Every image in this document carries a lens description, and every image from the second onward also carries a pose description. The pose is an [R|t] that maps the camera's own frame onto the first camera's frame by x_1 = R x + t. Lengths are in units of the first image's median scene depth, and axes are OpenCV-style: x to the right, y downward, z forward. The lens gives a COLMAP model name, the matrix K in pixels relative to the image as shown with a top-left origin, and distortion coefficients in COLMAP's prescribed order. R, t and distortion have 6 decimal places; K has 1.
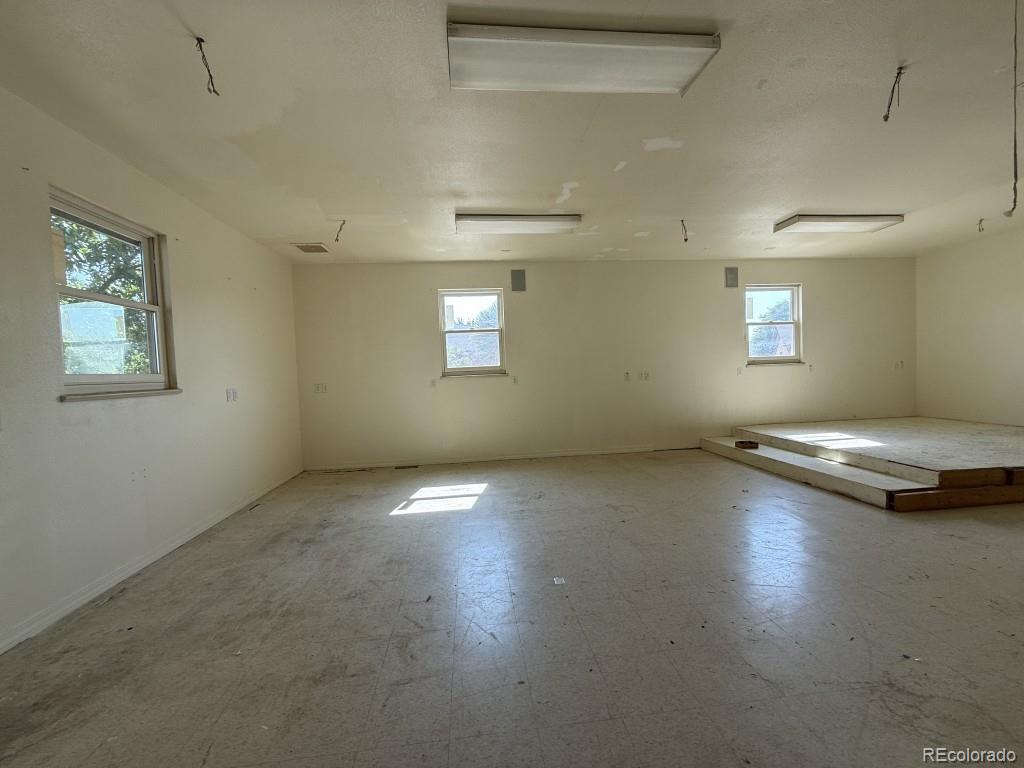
lens RADIAL K [[411.6, 0, 508.0], [0, 411.6, 384.6], [0, 0, 1]] dist [0.001953, -0.000178]
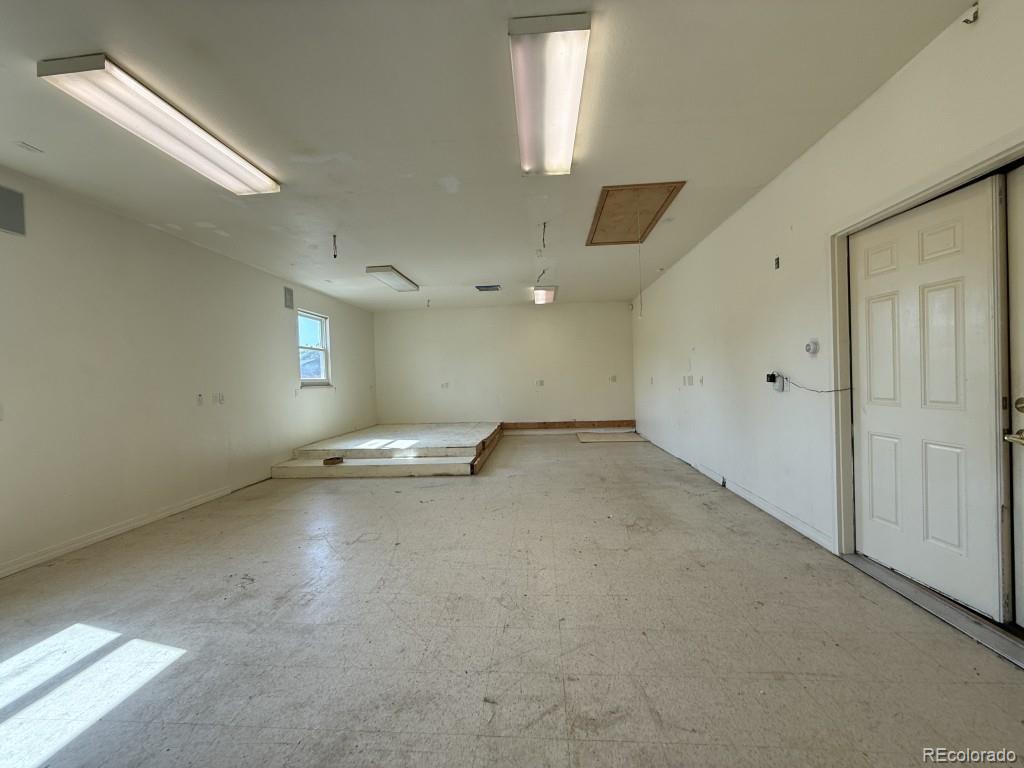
lens RADIAL K [[411.6, 0, 509.9], [0, 411.6, 384.2], [0, 0, 1]] dist [0.001953, -0.000178]
pose [[0.169684, 0.019314, 0.985309, -0.446594], [0.059451, 0.997786, -0.029797, 0.009797], [-0.983704, 0.063634, 0.168160, 0.420848]]
